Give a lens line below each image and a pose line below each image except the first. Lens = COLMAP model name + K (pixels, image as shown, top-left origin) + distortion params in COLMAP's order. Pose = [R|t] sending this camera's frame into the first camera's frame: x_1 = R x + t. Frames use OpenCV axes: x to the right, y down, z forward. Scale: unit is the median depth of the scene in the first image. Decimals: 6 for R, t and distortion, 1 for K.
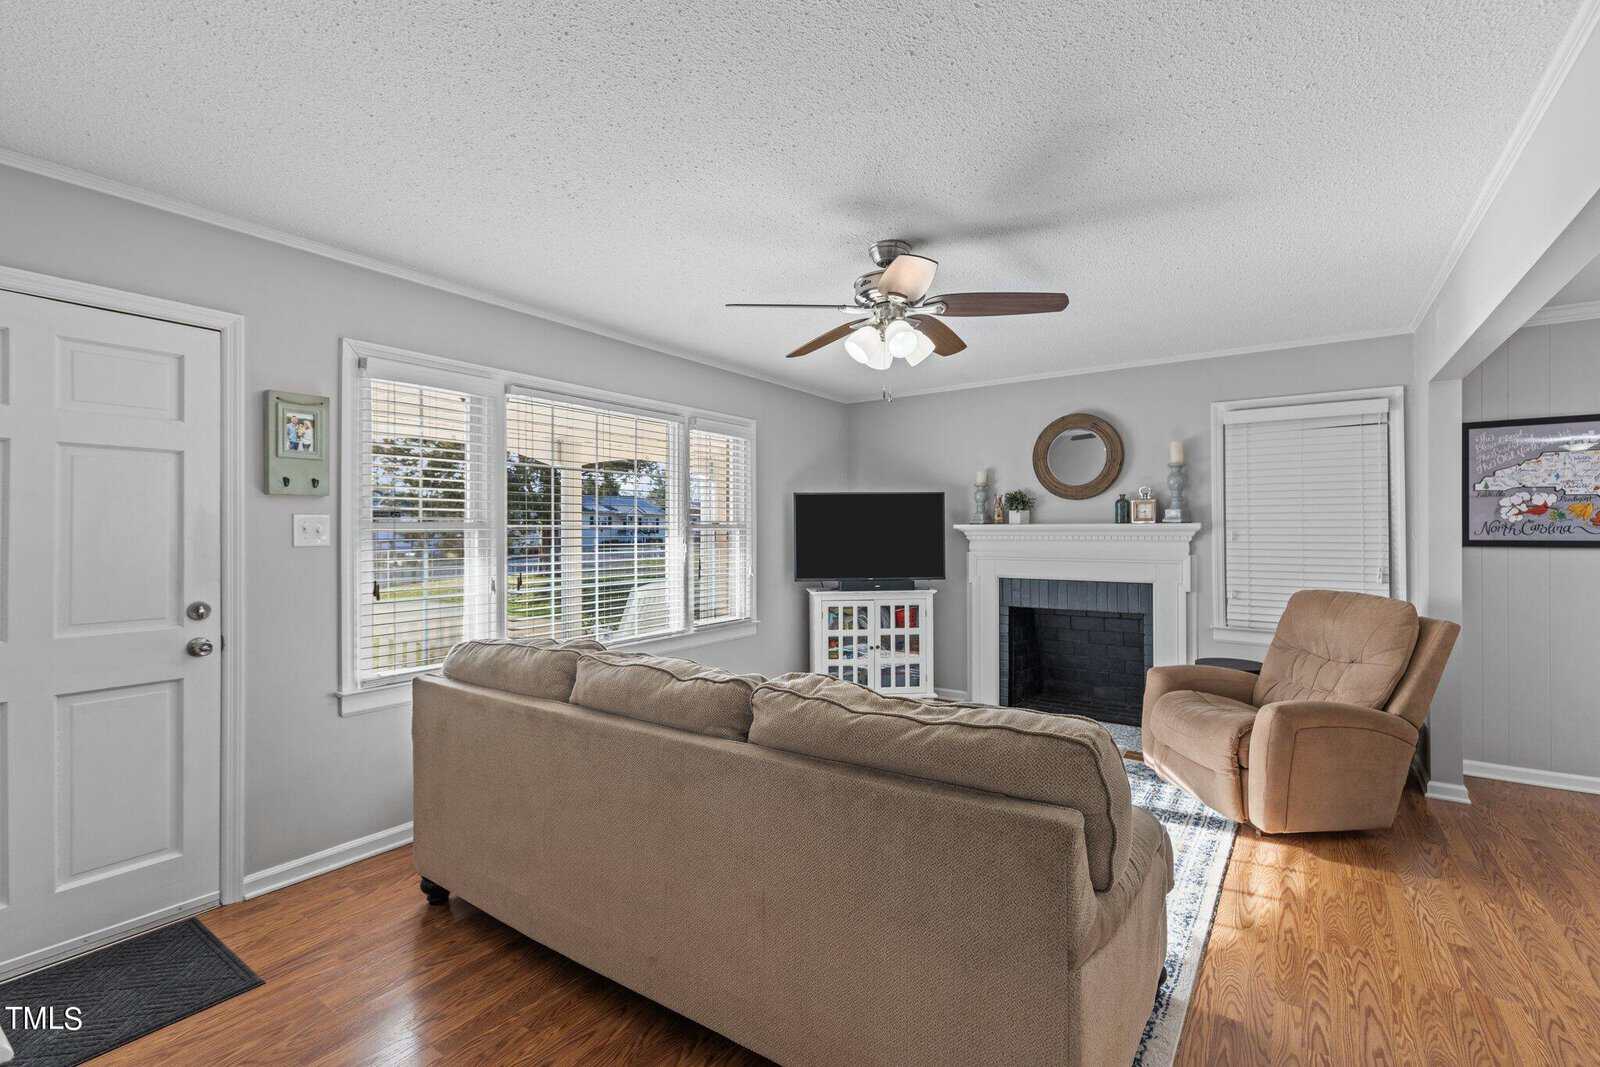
lens RADIAL K [[719.0, 0, 800.0], [0, 719.0, 533.5], [0, 0, 1]] dist [-0.001248, -0.000026]
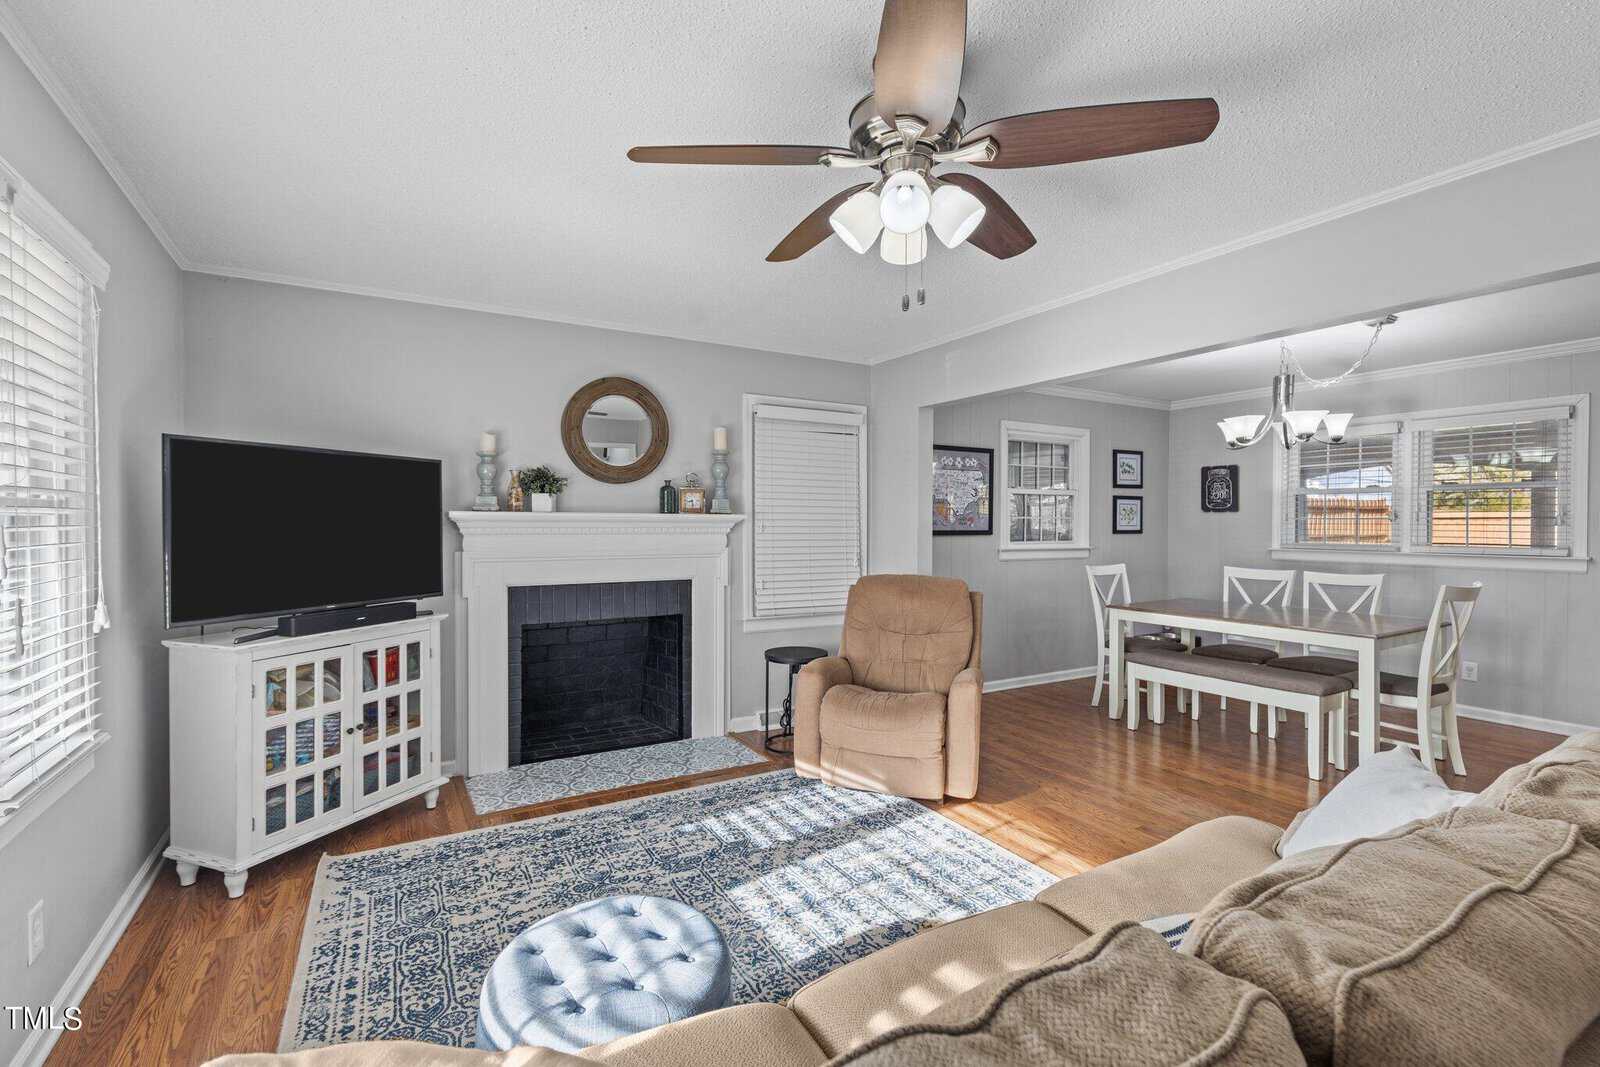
lens RADIAL K [[719.0, 0, 800.0], [0, 719.0, 533.5], [0, 0, 1]] dist [-0.001248, -0.000026]
pose [[0.409589, -0.009233, 0.912223, -0.262710], [-0.000383, 0.999947, 0.010292, 0.000956], [-0.912270, -0.004565, 0.409564, 0.455294]]
